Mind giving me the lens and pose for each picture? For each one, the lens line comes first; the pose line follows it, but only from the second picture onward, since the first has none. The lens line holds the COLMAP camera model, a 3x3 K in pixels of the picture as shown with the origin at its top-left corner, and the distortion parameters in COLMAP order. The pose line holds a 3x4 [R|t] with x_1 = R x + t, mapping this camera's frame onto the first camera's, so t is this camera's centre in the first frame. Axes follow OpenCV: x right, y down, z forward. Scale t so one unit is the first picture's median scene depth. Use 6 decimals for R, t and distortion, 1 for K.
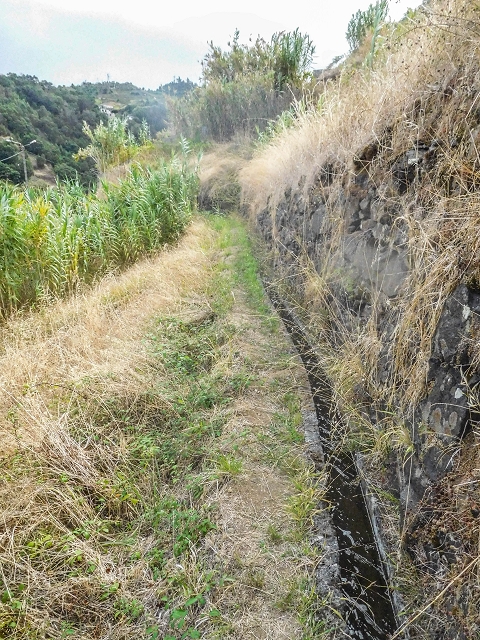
lens RADIAL K [[487.7, 0, 240.0], [0, 487.7, 320.0], [0, 0, 1]] dist [-0.004953, 0.003847]
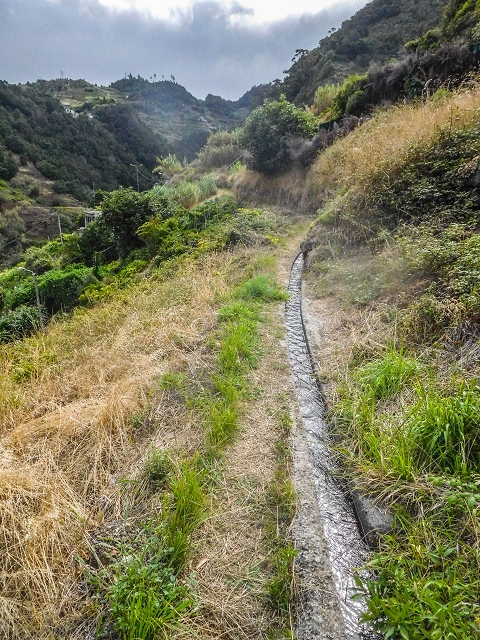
lens RADIAL K [[487.7, 0, 240.0], [0, 487.7, 320.0], [0, 0, 1]] dist [-0.004953, 0.003847]
pose [[0.994877, -0.046147, 0.089947, -0.015610], [0.044350, 0.998777, 0.021875, 0.039241], [-0.090847, -0.017774, 0.995706, -0.152843]]
